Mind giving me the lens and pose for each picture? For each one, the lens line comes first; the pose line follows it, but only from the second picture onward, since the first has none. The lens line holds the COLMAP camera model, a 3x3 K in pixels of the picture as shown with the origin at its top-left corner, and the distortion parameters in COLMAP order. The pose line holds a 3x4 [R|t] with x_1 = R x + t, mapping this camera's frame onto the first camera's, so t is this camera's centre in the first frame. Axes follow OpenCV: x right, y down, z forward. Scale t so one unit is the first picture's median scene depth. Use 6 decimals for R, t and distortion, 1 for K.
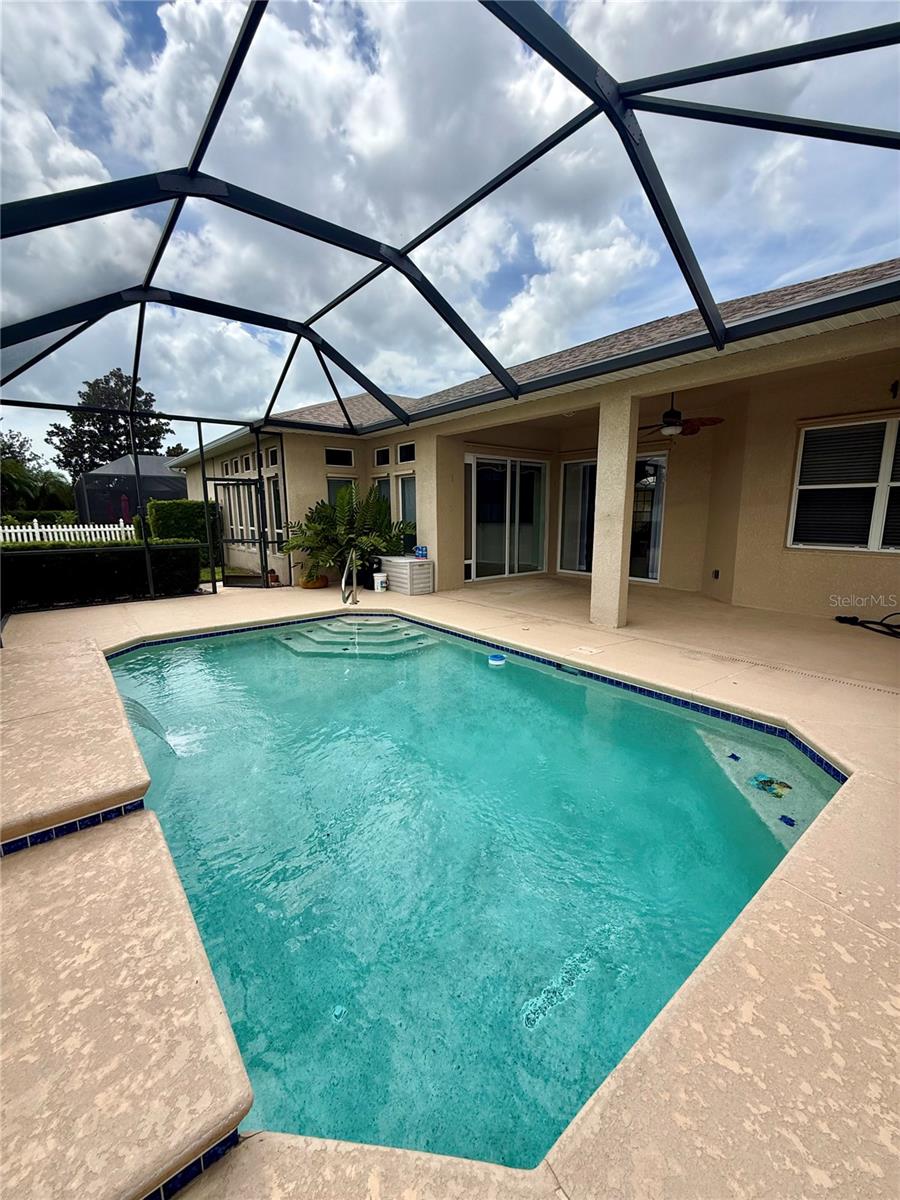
lens RADIAL K [[479.0, 0, 451.5], [0, 479.0, 597.4], [0, 0, 1]] dist [-0.000634, 0.000535]
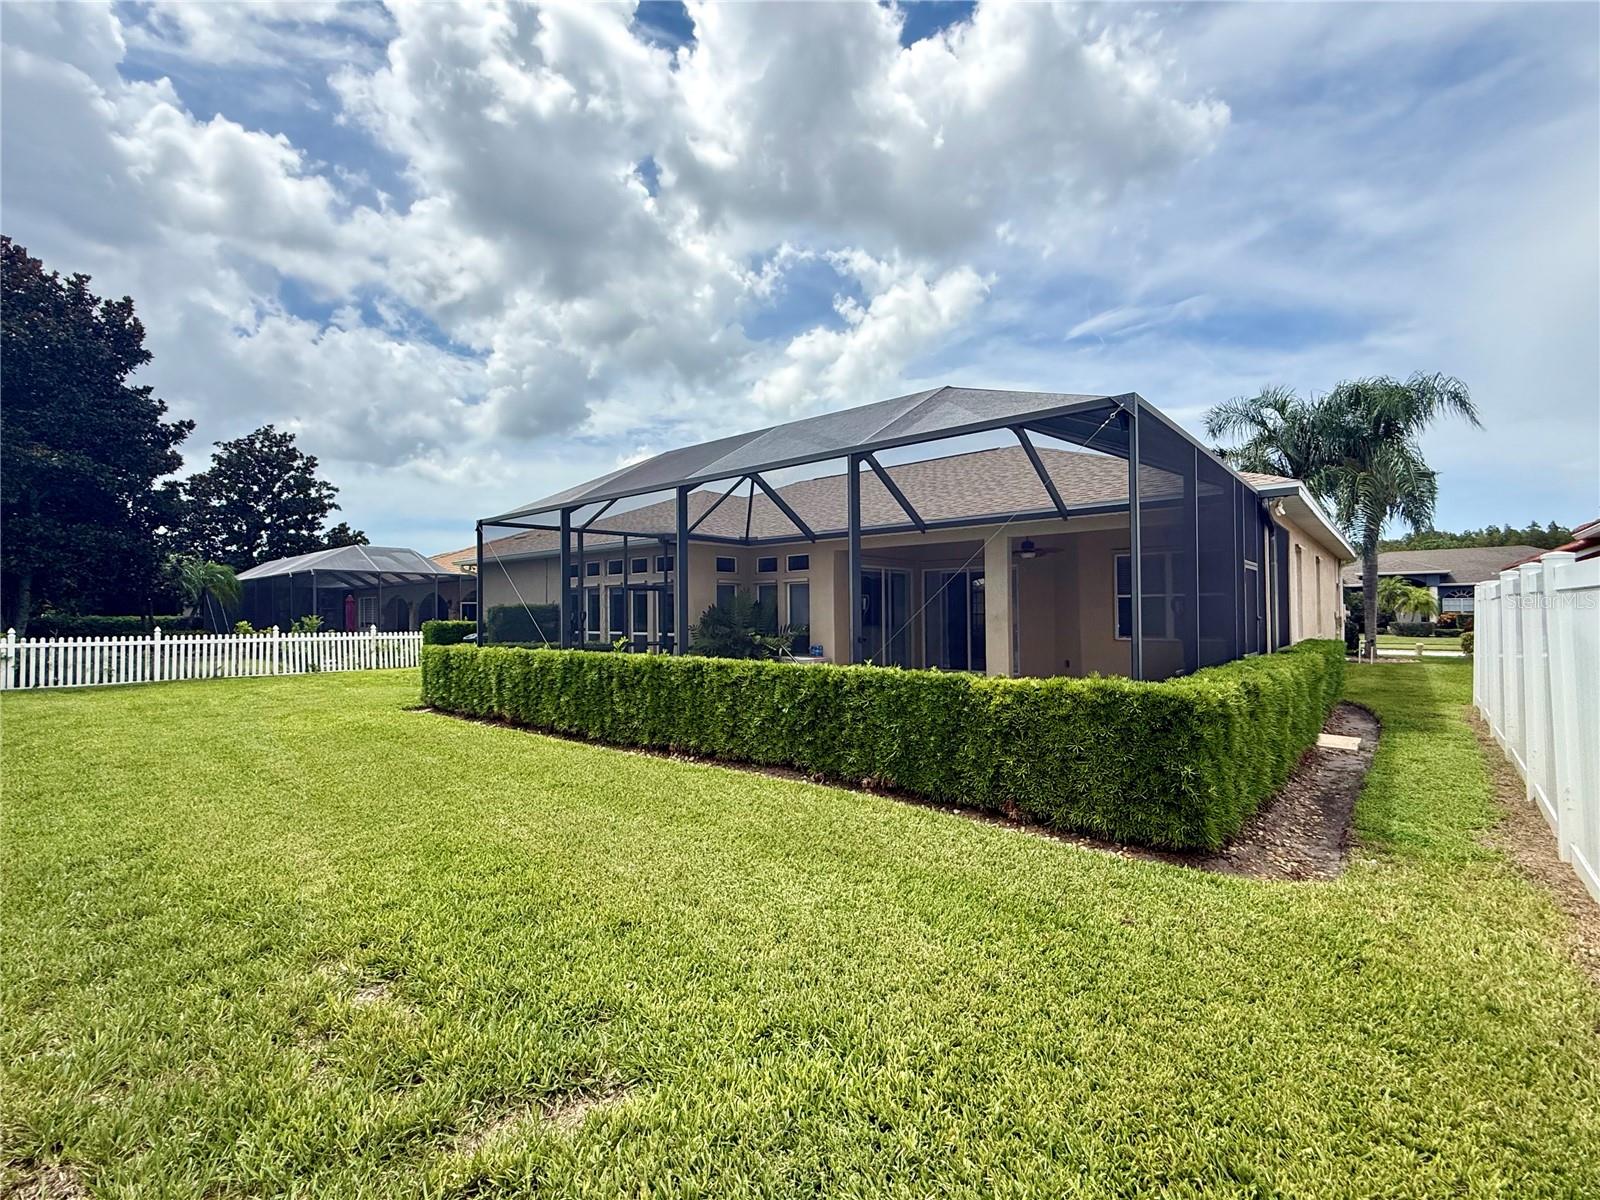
lens RADIAL K [[699.0, 0, 797.3], [0, 699.0, 599.6], [0, 0, 1]] dist [0.002642, 0.000182]
pose [[0.983209, -0.002060, 0.182473, -0.379572], [0.037280, 0.981115, -0.189800, 0.087396], [-0.178636, 0.193415, 0.964717, -0.535251]]
